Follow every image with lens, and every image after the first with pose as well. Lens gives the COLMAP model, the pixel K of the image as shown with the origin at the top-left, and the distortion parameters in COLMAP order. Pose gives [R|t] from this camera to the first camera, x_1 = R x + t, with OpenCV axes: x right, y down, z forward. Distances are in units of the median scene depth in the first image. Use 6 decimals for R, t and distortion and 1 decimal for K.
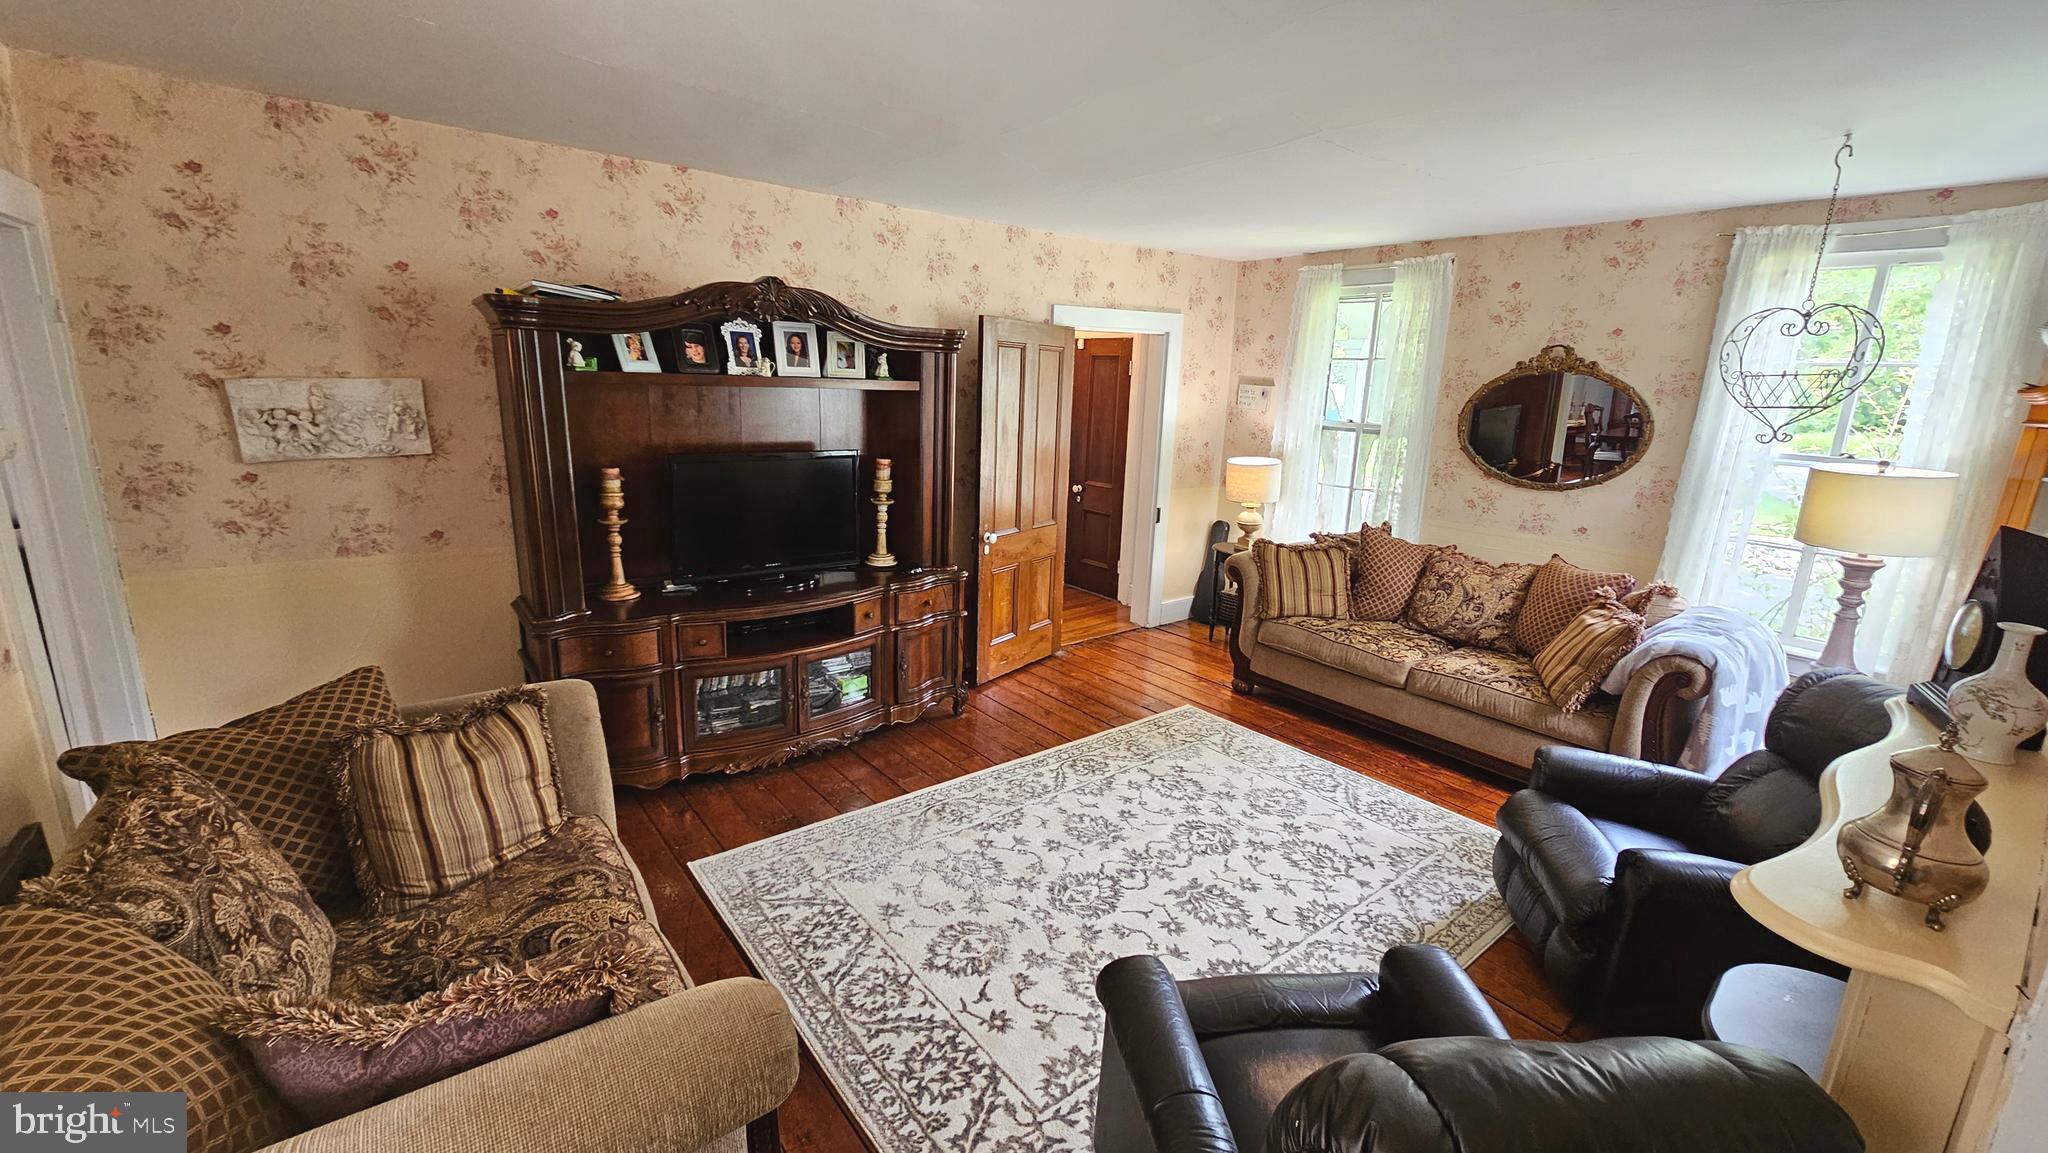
lens RADIAL K [[832.7, 0, 1029.7], [0, 832.7, 577.3], [0, 0, 1]] dist [0.001244, -0.000011]
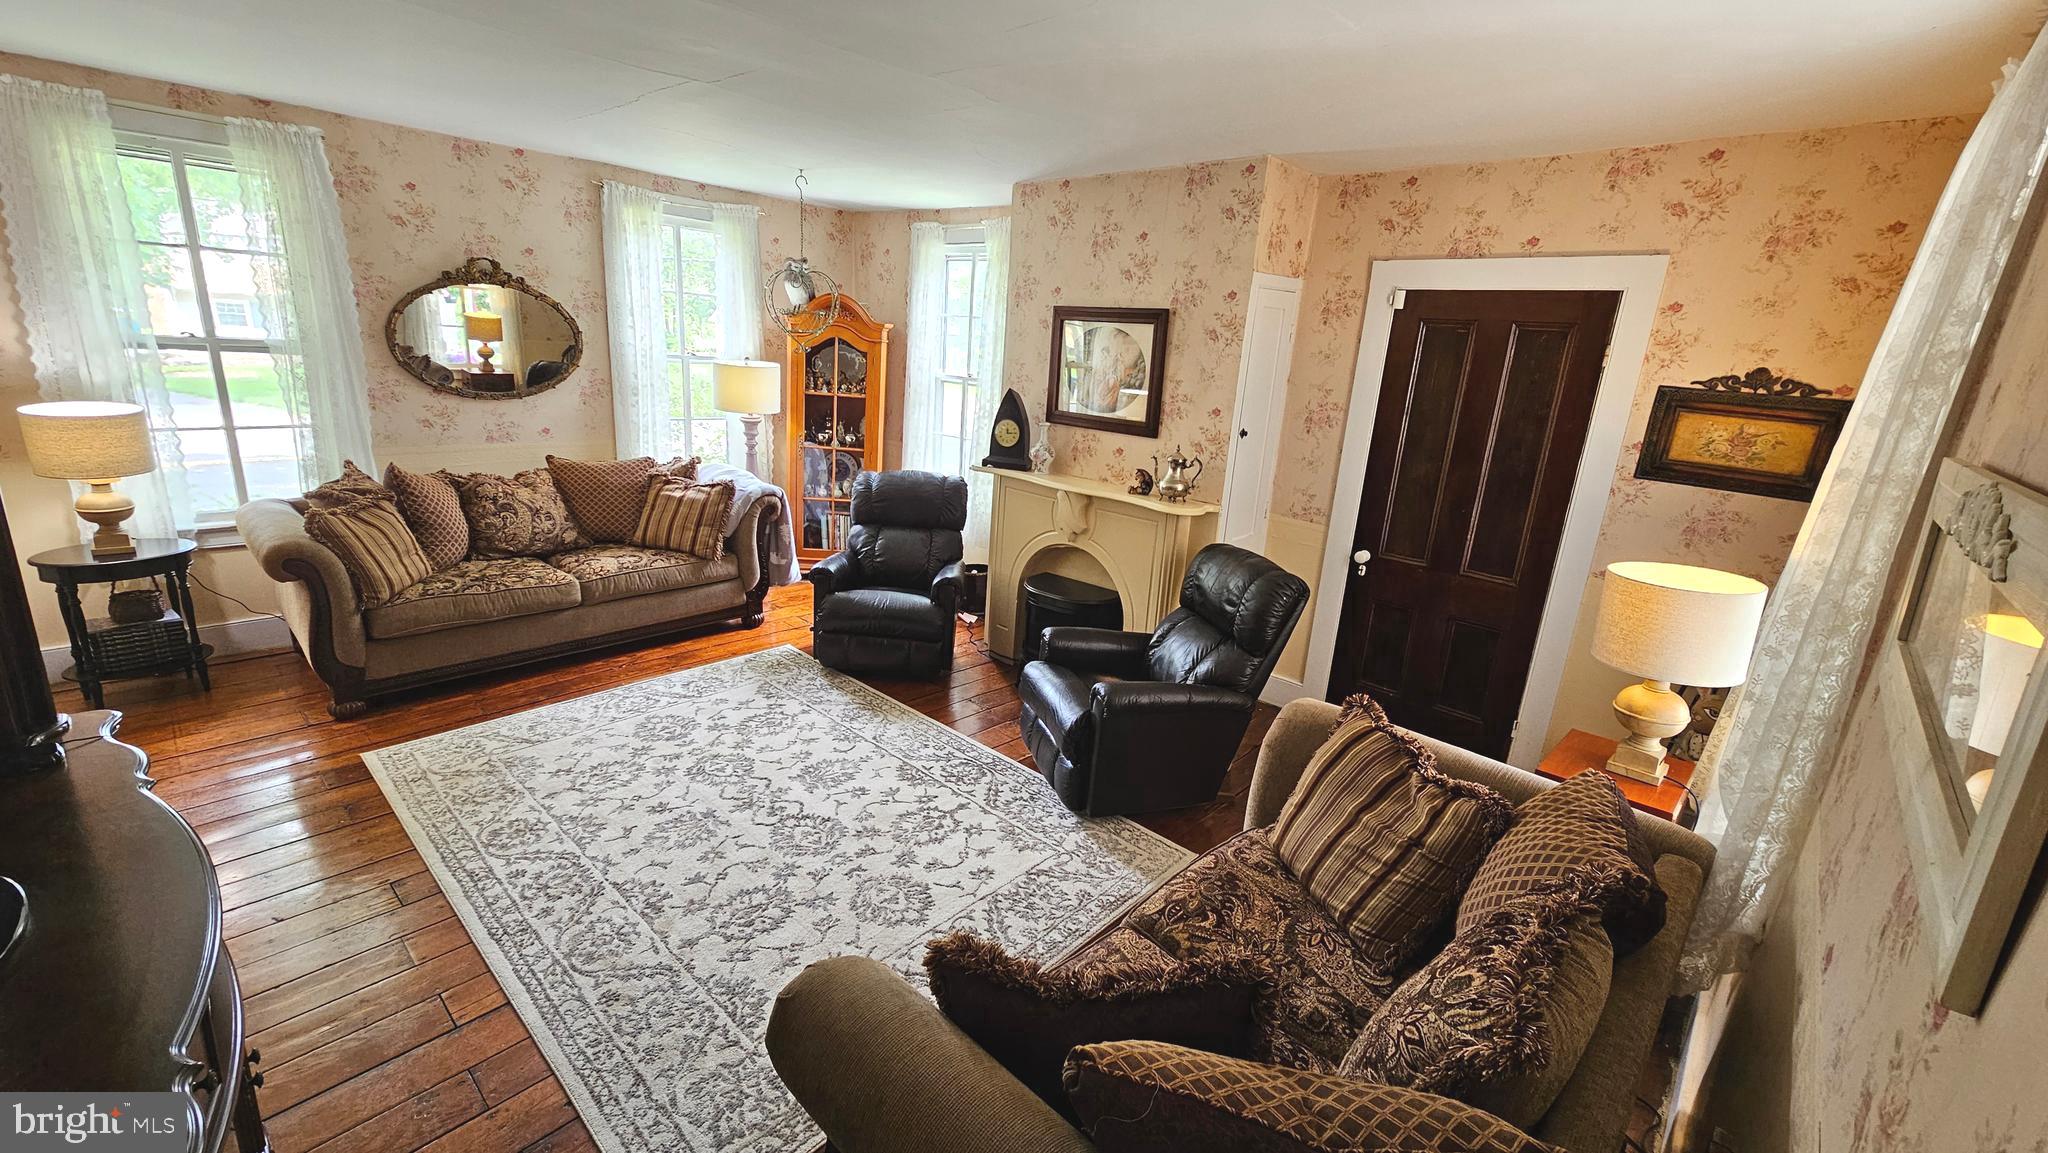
lens RADIAL K [[832.7, 0, 1029.7], [0, 832.7, 577.3], [0, 0, 1]] dist [0.001244, -0.000011]
pose [[-0.152731, -0.315593, 0.936523, -0.716092], [0.162779, 0.926664, 0.338817, -0.189673], [-0.974770, 0.204194, -0.090159, 0.640350]]
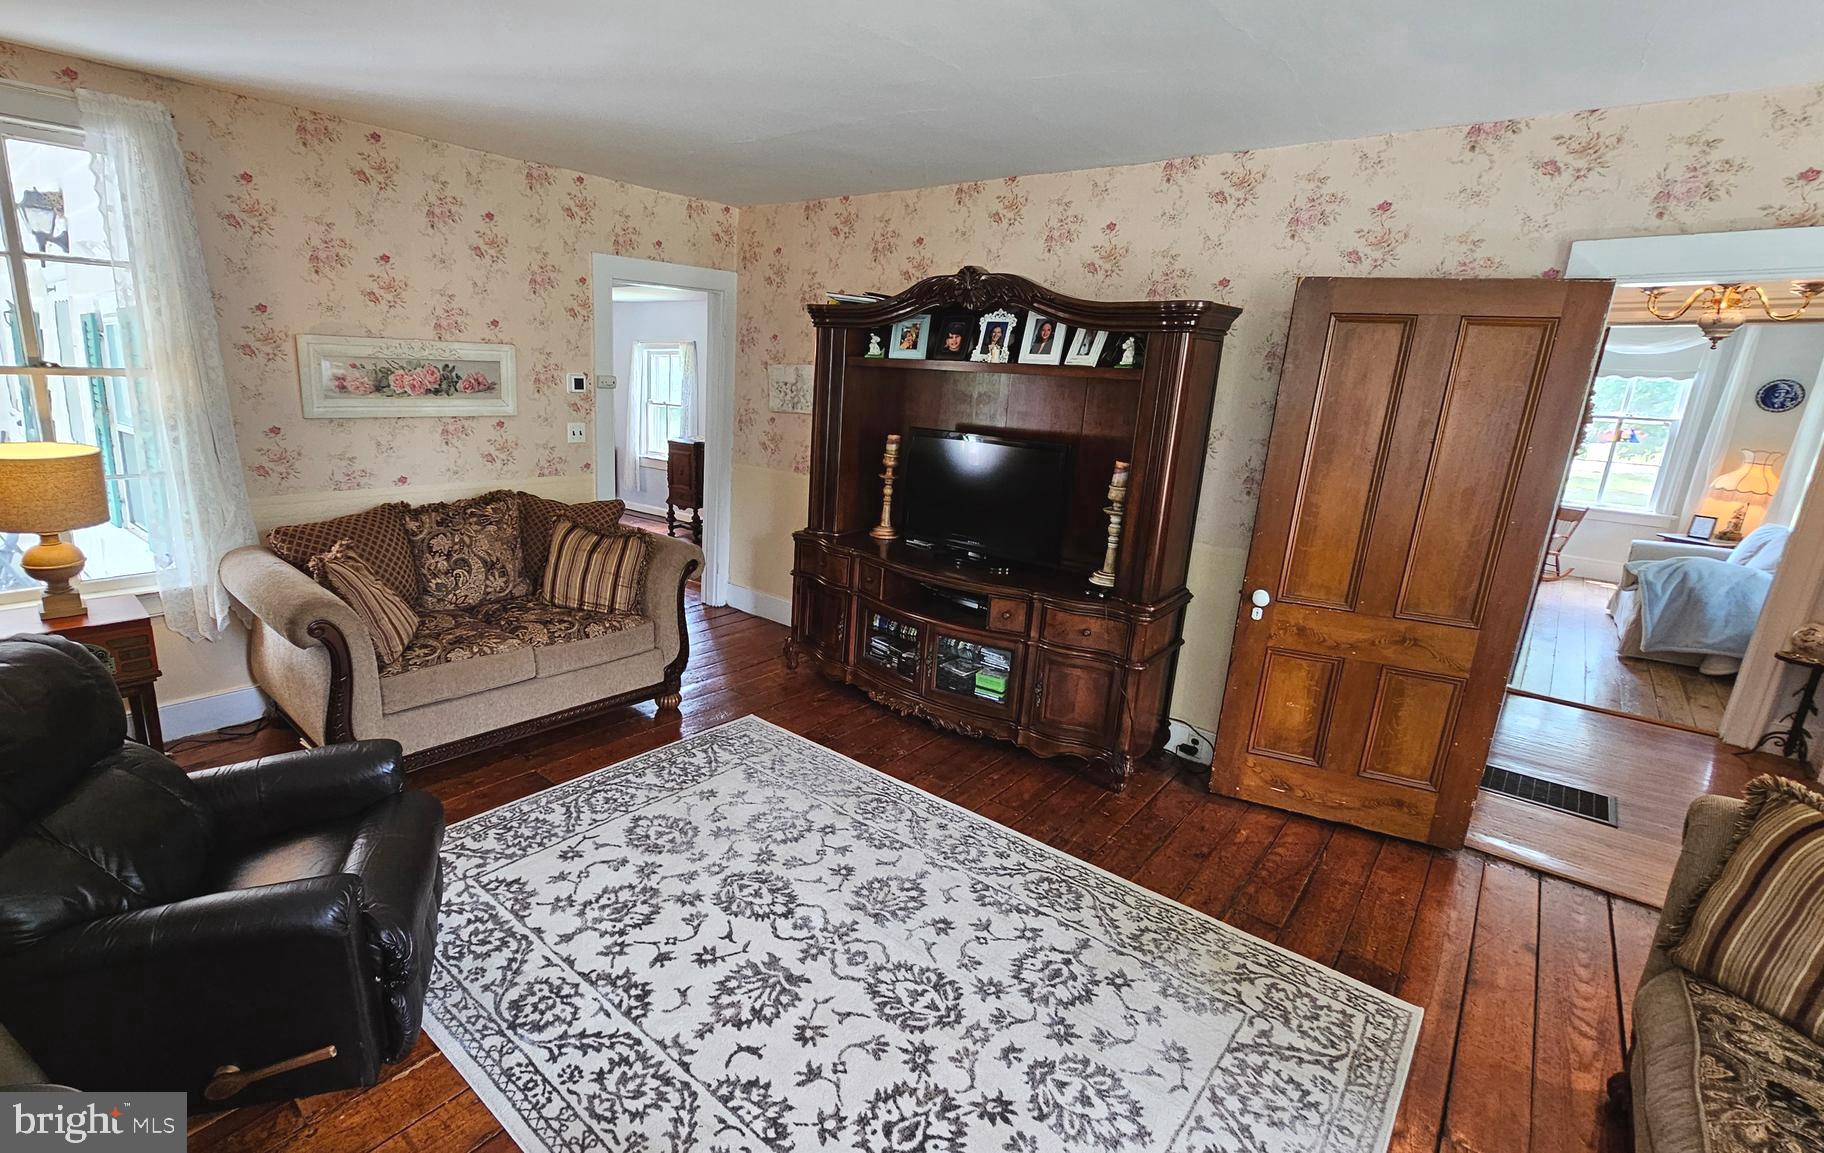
lens RADIAL K [[836.9, 0, 810.1], [0, 836.9, 572.1], [0, 0, 1]] dist [0.000180, 0.000264]
pose [[0.166601, 0.217107, -0.961826, 0.756909], [-0.267402, 0.948852, 0.167860, -0.113350], [0.949073, 0.229228, 0.216134, 0.653573]]
